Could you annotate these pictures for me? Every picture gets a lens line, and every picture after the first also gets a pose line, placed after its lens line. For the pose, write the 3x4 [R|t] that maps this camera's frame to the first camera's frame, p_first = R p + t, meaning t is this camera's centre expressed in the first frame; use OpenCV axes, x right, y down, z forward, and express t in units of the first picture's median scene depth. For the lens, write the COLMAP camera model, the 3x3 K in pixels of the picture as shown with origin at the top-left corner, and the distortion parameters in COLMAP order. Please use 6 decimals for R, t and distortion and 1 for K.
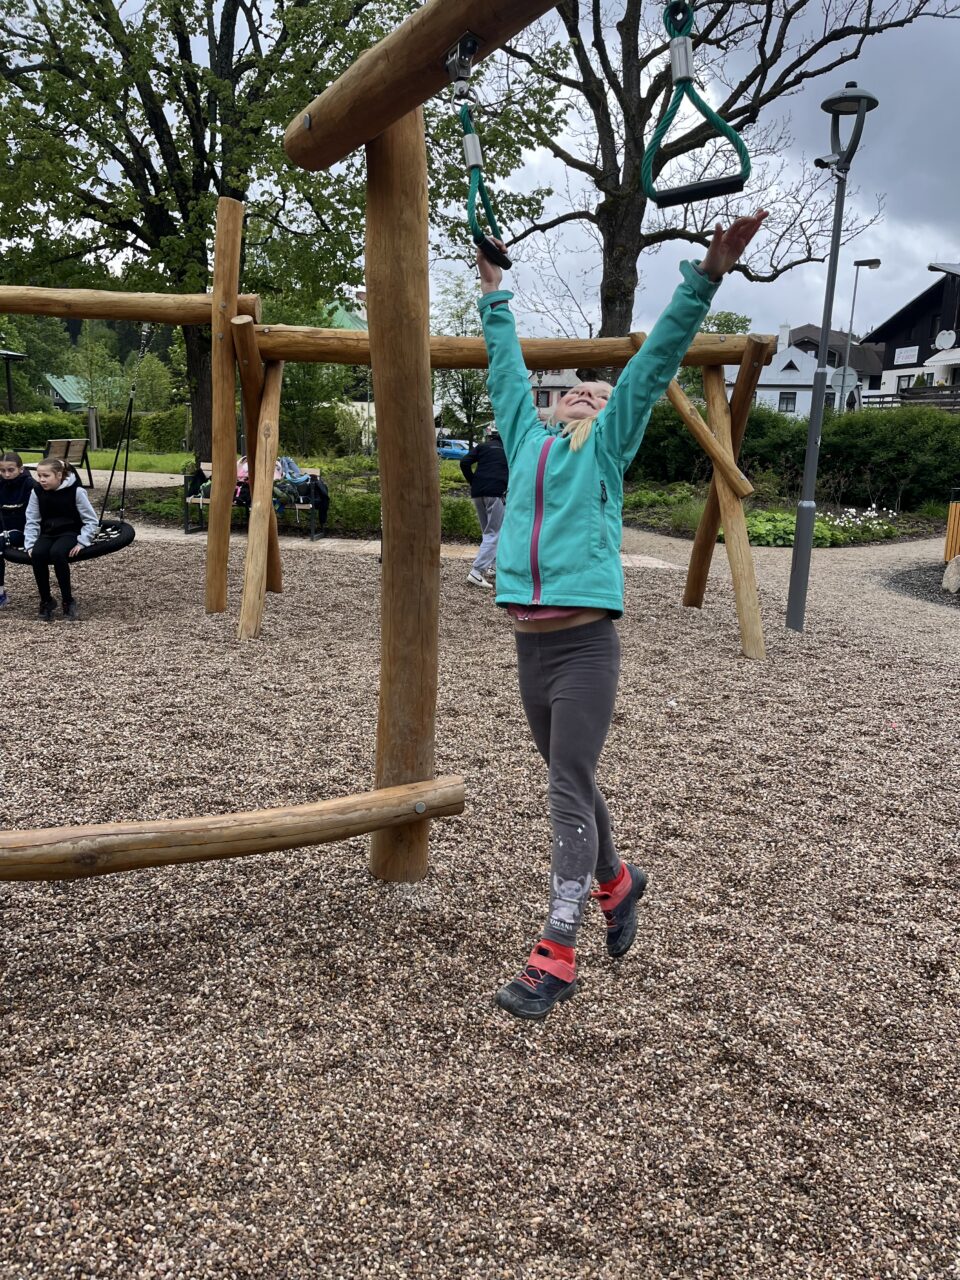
lens RADIAL K [[958.4, 0, 481.8], [0, 958.4, 644.5], [0, 0, 1]] dist [0.069219, -0.095949]
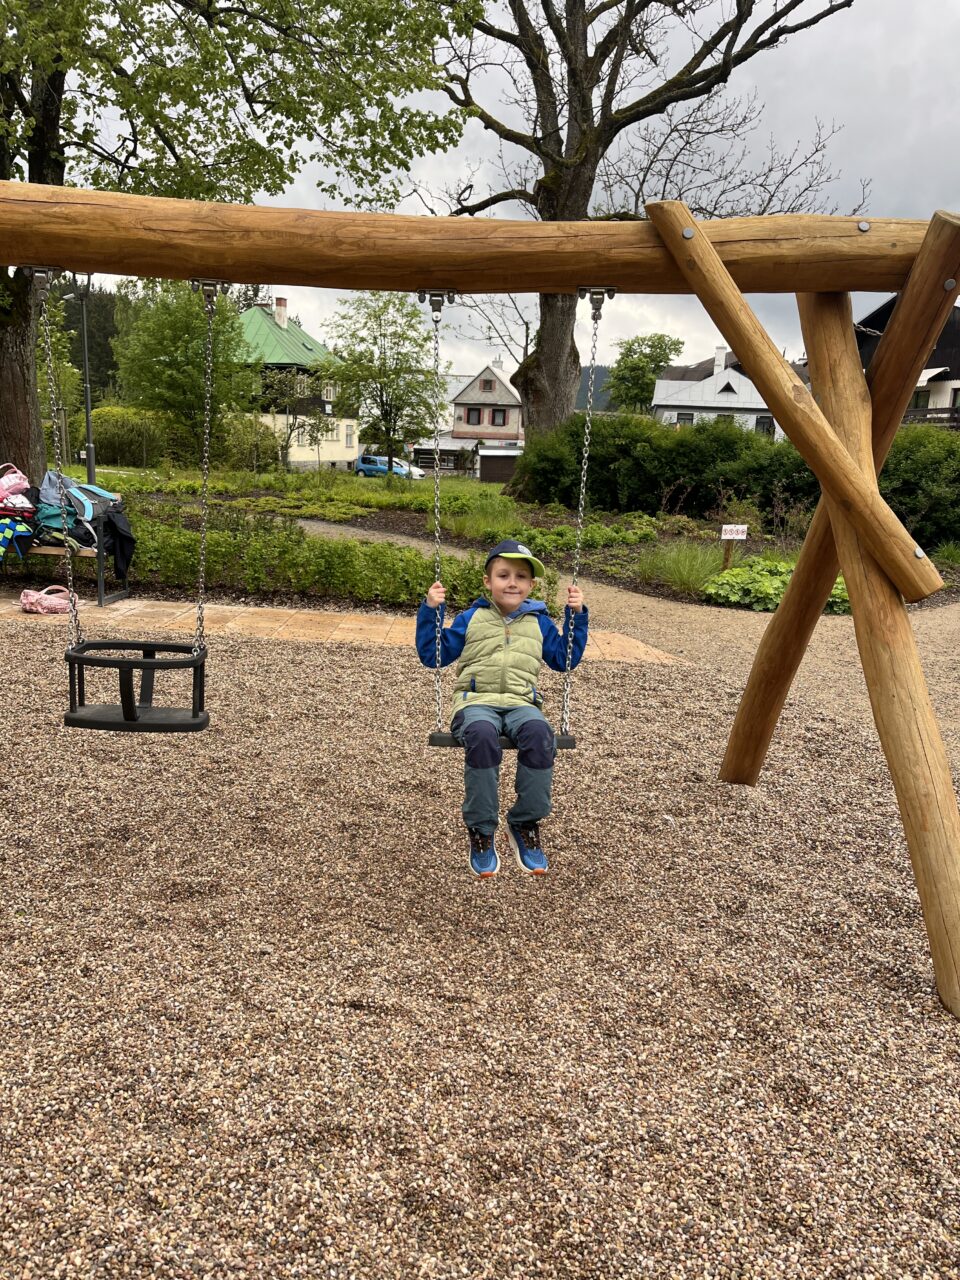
lens RADIAL K [[958.4, 0, 479.3], [0, 958.4, 636.4], [0, 0, 1]] dist [0.069219, -0.095949]
pose [[0.997536, 0.008108, 0.069691, 0.015950], [-0.006268, 0.999627, -0.026578, -0.038352], [-0.069881, 0.026075, 0.997214, 0.182906]]
